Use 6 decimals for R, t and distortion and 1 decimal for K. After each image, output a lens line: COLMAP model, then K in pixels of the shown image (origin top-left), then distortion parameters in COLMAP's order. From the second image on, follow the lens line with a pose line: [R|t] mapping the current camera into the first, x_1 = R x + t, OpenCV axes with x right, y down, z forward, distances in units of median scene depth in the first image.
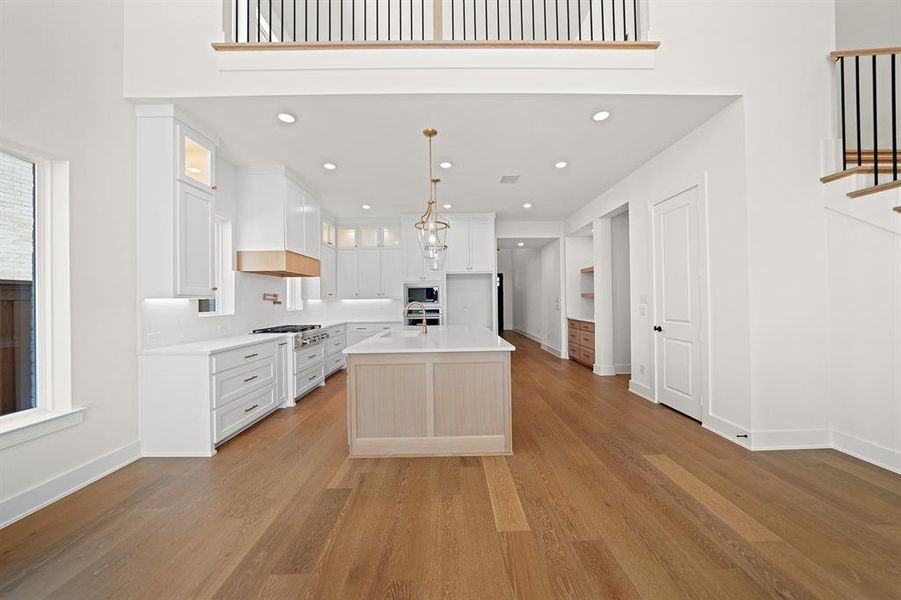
lens RADIAL K [[318.4, 0, 450.4], [0, 318.4, 299.5], [0, 0, 1]] dist [-0.015376, 0.000559]
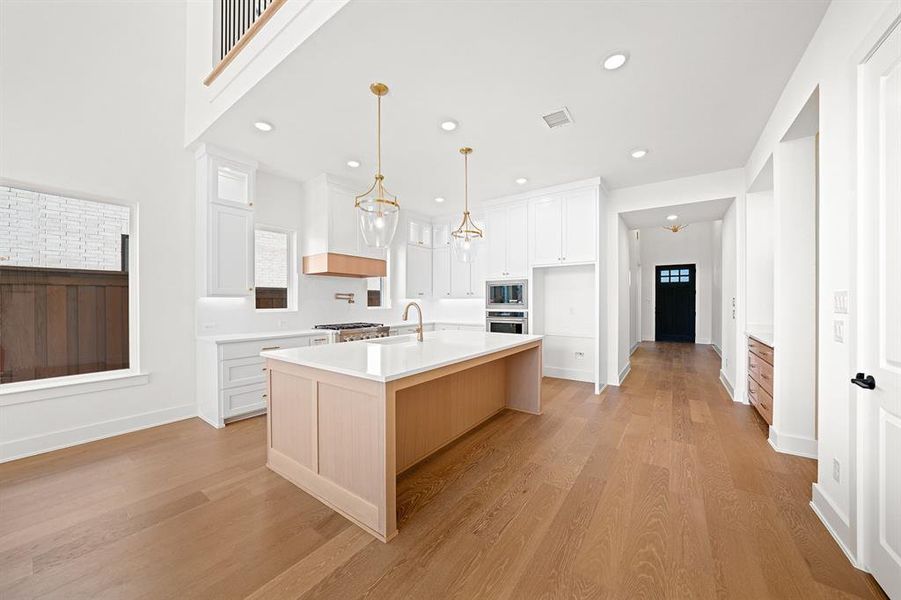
lens RADIAL K [[318.4, 0, 447.3], [0, 318.4, 303.7], [0, 0, 1]] dist [-0.015376, 0.000559]
pose [[0.807912, 0.016797, -0.589064, 0.447284], [-0.008280, 0.999819, 0.017153, -0.004888], [0.589245, -0.008981, 0.807904, 0.373691]]
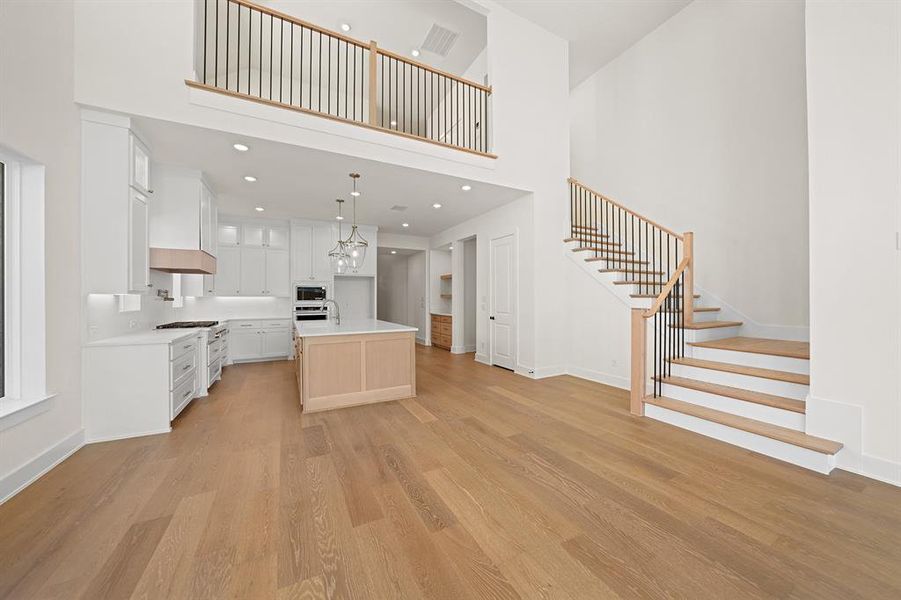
lens RADIAL K [[318.4, 0, 451.7], [0, 318.4, 301.2], [0, 0, 1]] dist [-0.015376, 0.000559]
pose [[0.892362, 0.007216, 0.451263, -0.245601], [-0.010800, 0.999927, 0.005369, 0.001586], [-0.451192, -0.009665, 0.892375, -0.332140]]
